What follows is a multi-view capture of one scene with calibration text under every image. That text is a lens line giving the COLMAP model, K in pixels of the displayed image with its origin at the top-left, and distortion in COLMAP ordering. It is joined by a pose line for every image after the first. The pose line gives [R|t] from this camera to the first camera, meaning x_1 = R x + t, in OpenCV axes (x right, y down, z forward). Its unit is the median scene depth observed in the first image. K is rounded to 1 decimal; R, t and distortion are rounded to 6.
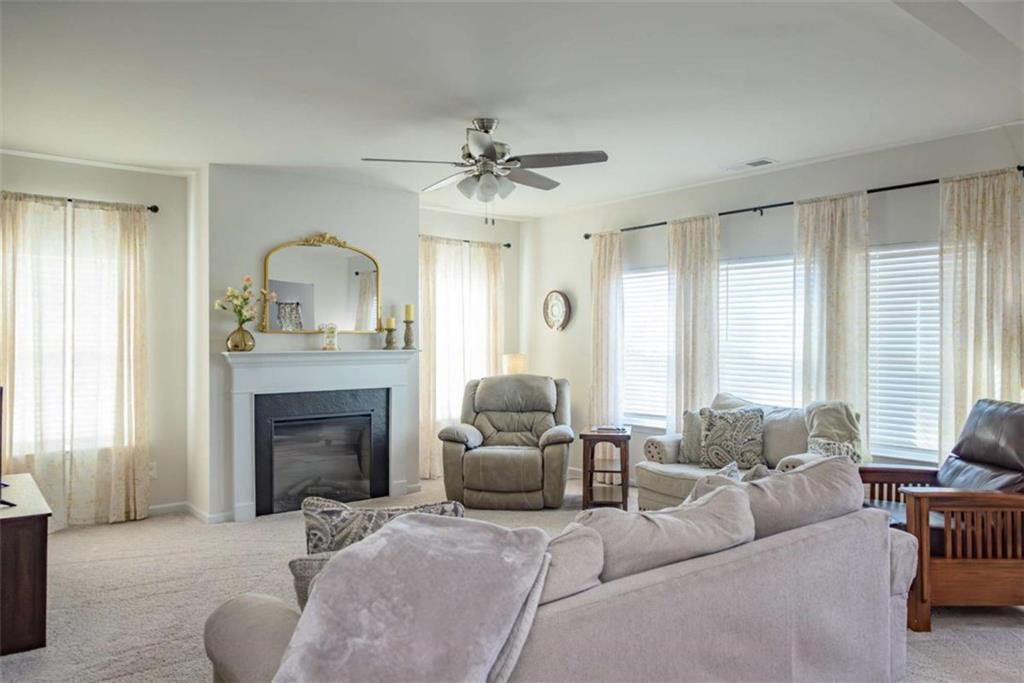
lens RADIAL K [[725.4, 0, 512.0], [0, 725.4, 341.5], [0, 0, 1]] dist [-0.002062, 0.000606]
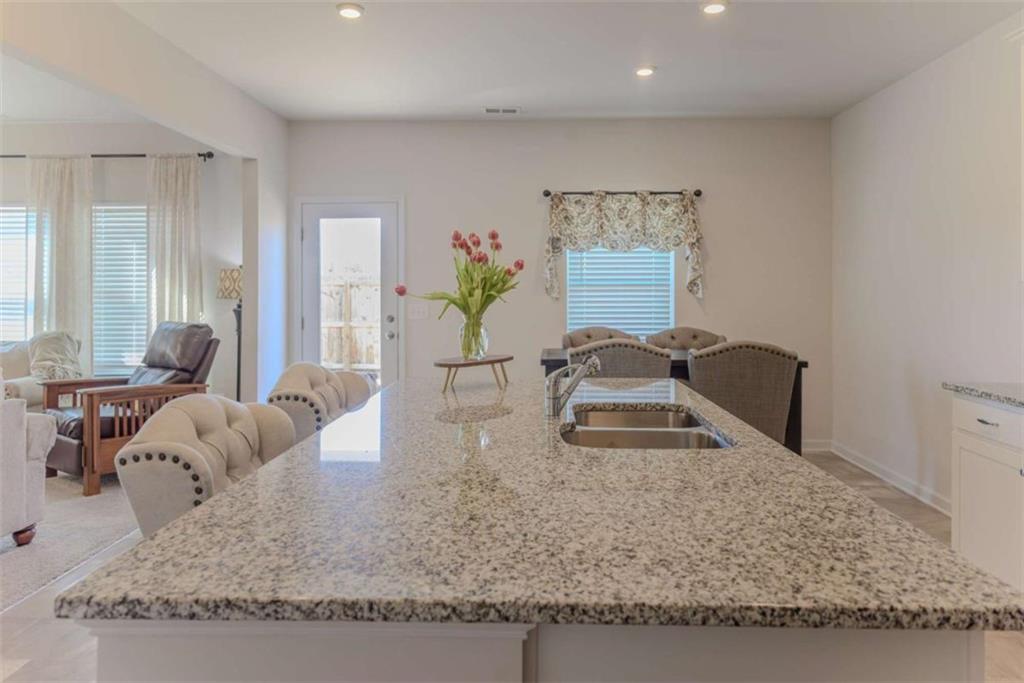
lens RADIAL K [[697.4, 0, 513.4], [0, 697.4, 282.2], [0, 0, 1]] dist [0.001717, 0.001029]
pose [[0.642064, -0.001060, 0.766650, 0.047750], [0.009912, 0.999927, -0.006919, 0.015600], [-0.766587, 0.012041, 0.642027, -0.246891]]
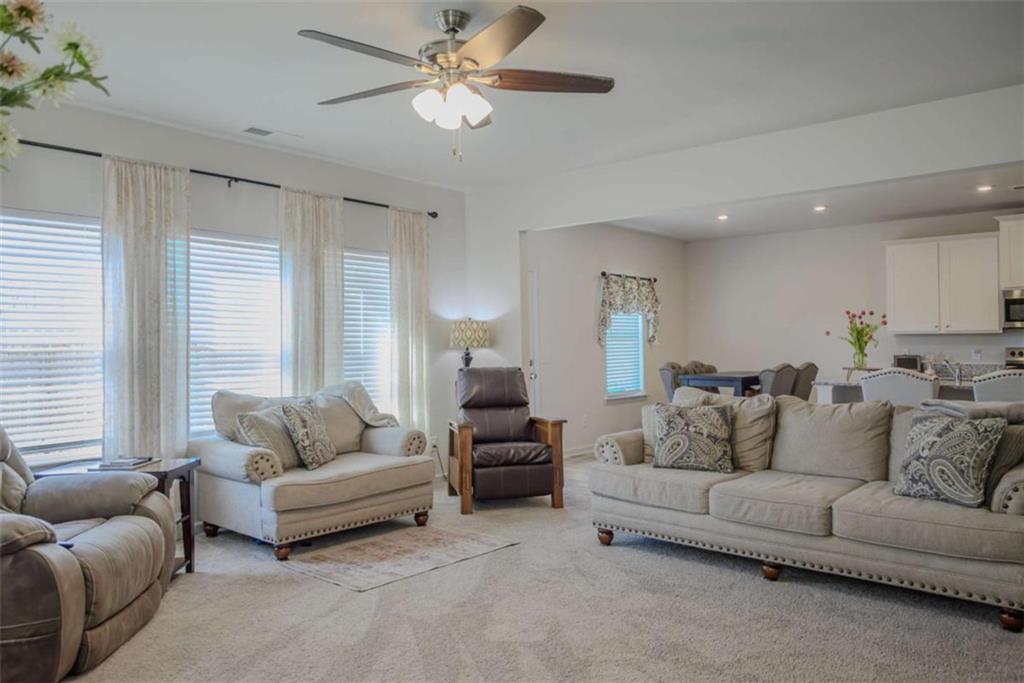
lens RADIAL K [[725.4, 0, 512.0], [0, 725.4, 341.5], [0, 0, 1]] dist [-0.002062, 0.000606]
pose [[-0.192329, -0.000620, 0.981330, -0.612332], [0.010867, 0.999937, 0.002762, 0.016100], [-0.981270, 0.011195, -0.192310, 0.864684]]
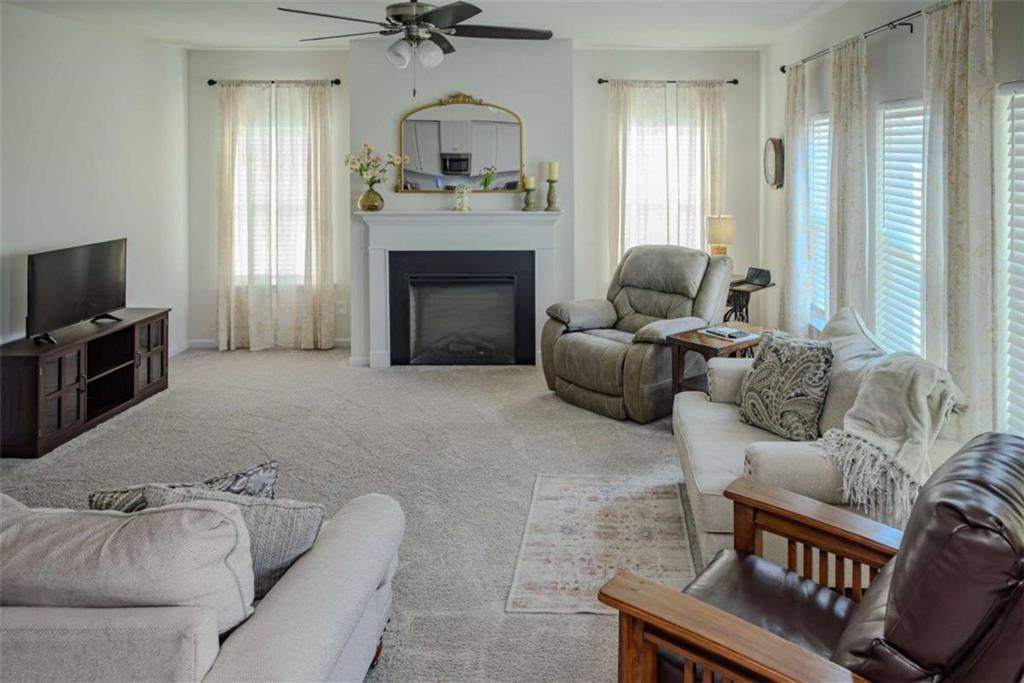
lens RADIAL K [[725.8, 0, 559.1], [0, 725.8, 150.3], [0, 0, 1]] dist [-0.002247, -0.000088]
pose [[0.777568, -0.000381, -0.628799, 0.520791], [-0.004570, 0.999970, -0.006257, -0.070033], [0.628782, 0.007739, 0.777543, 0.333990]]
